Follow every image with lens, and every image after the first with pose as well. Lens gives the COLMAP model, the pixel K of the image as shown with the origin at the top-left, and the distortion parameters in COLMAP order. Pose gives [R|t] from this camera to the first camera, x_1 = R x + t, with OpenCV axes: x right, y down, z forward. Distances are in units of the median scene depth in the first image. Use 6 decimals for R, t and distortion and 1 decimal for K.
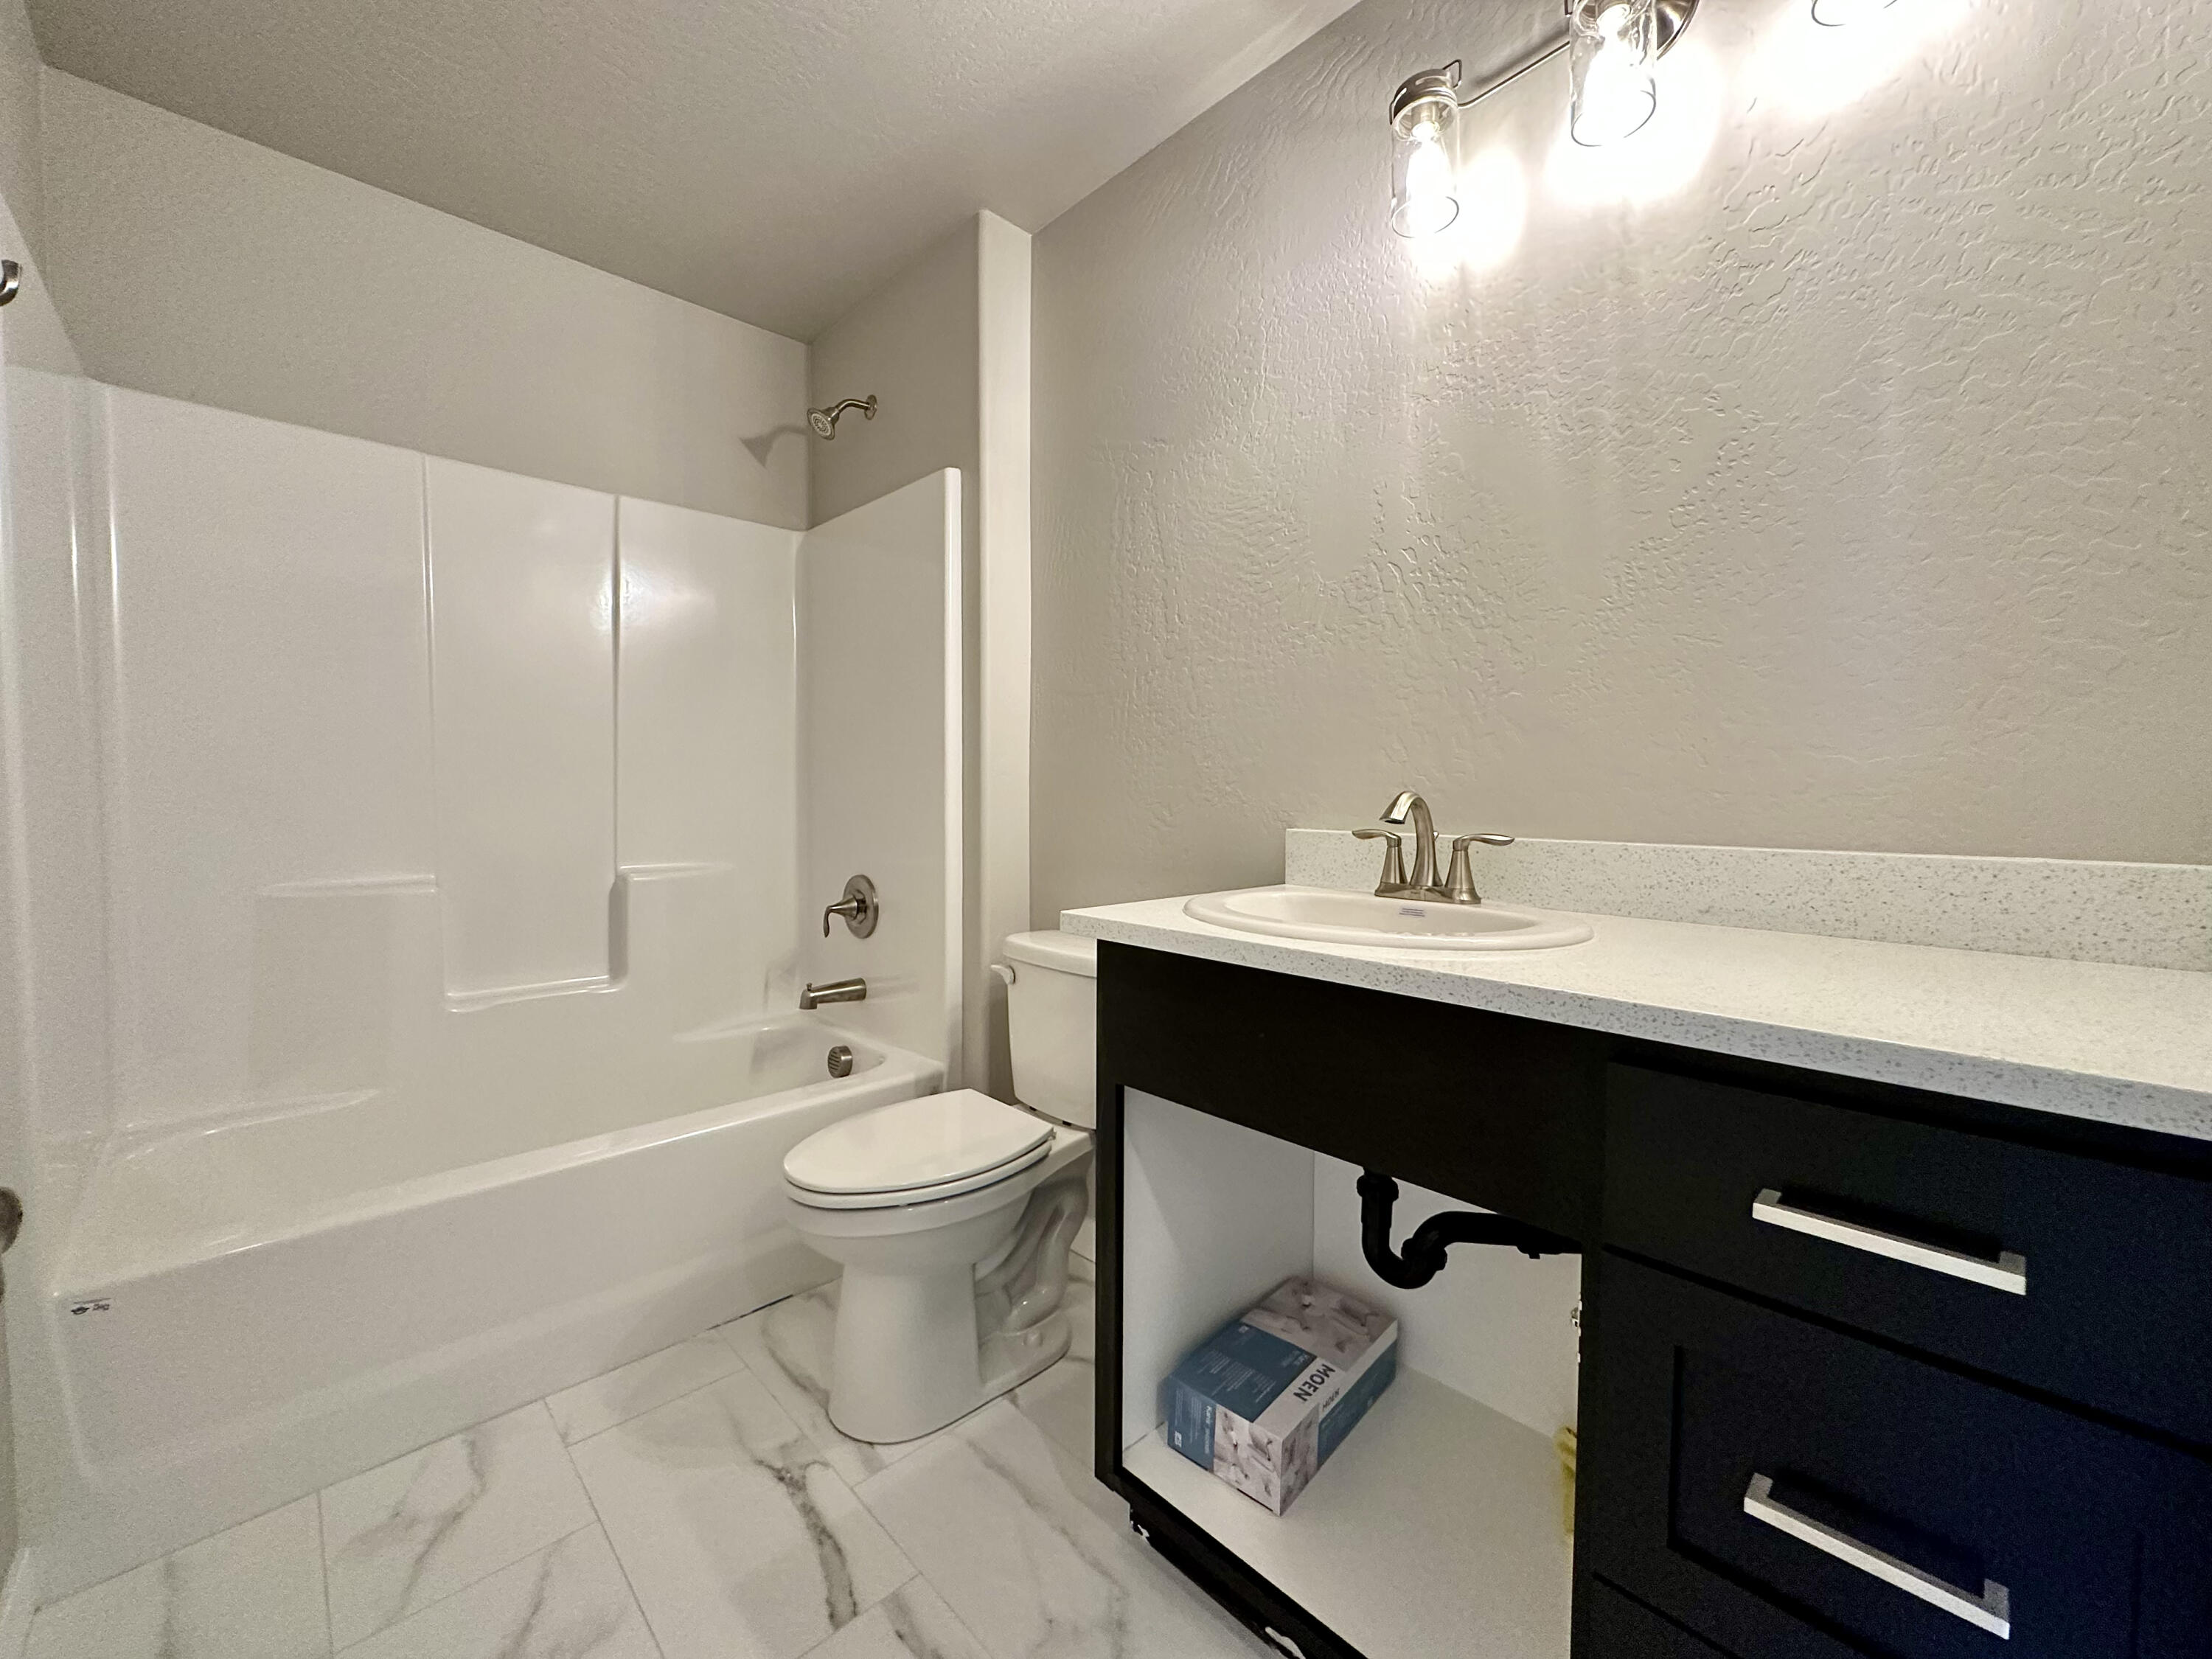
lens RADIAL K [[883.0, 0, 1103.1], [0, 883.0, 826.8], [0, 0, 1]] dist [-0.002085, 0.000274]
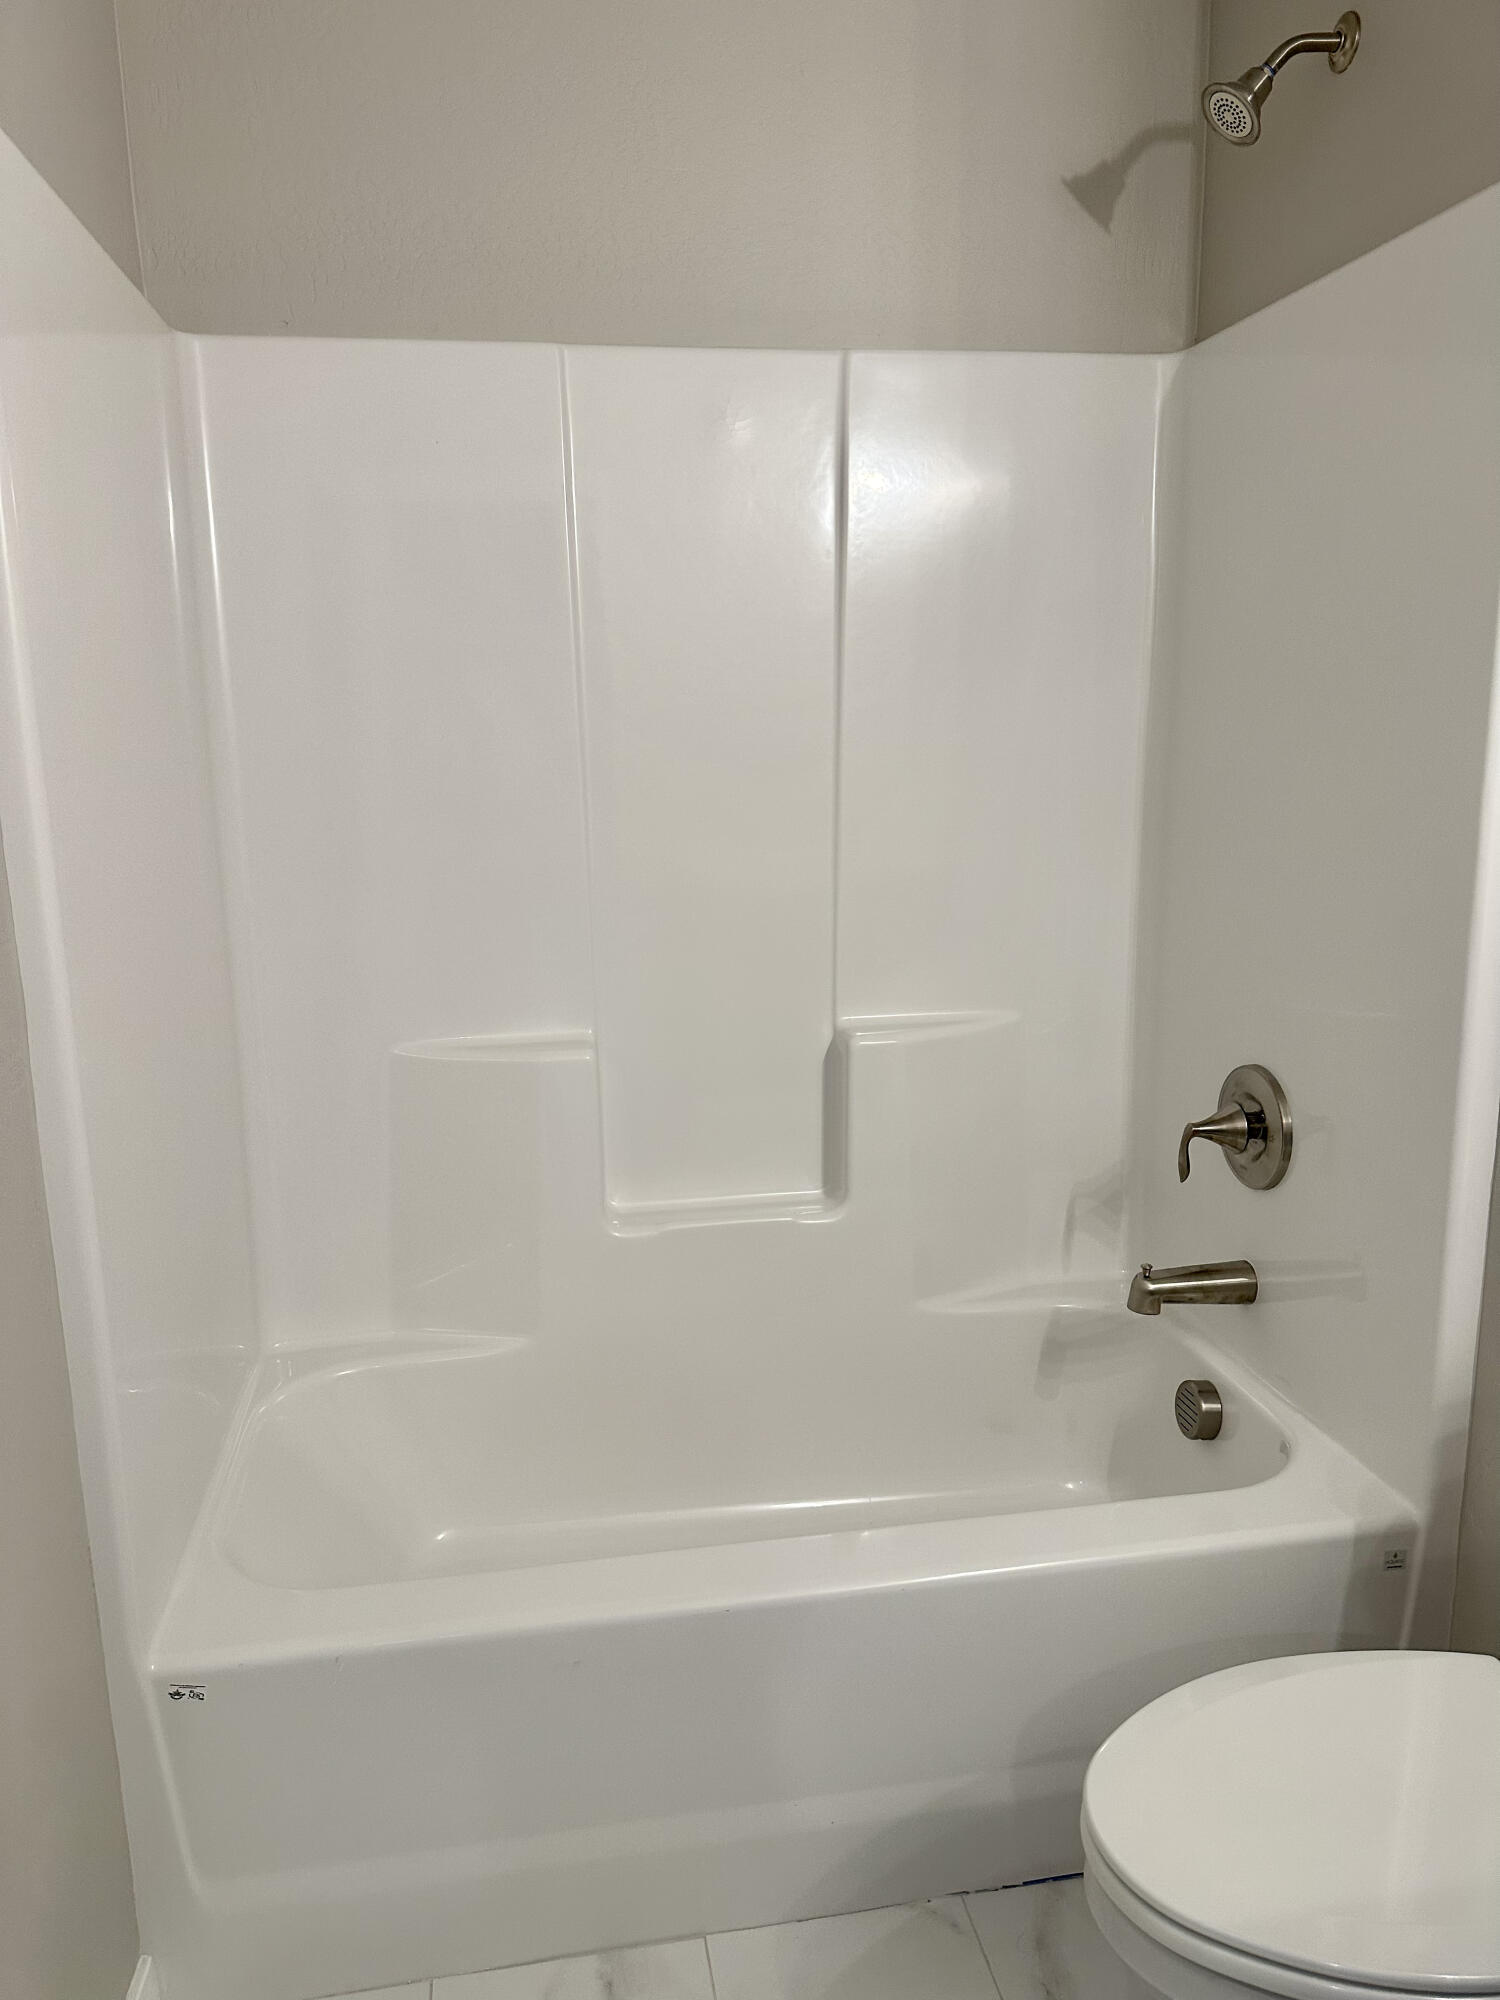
lens RADIAL K [[1407.0, 0, 728.2], [0, 1407.0, 987.5], [0, 0, 1]] dist [0.053106, -0.055417]
pose [[0.819183, 0.089678, -0.566477, -0.070191], [0.001570, 0.987346, 0.158575, -0.121458], [0.573530, -0.130791, 0.808676, 0.183769]]
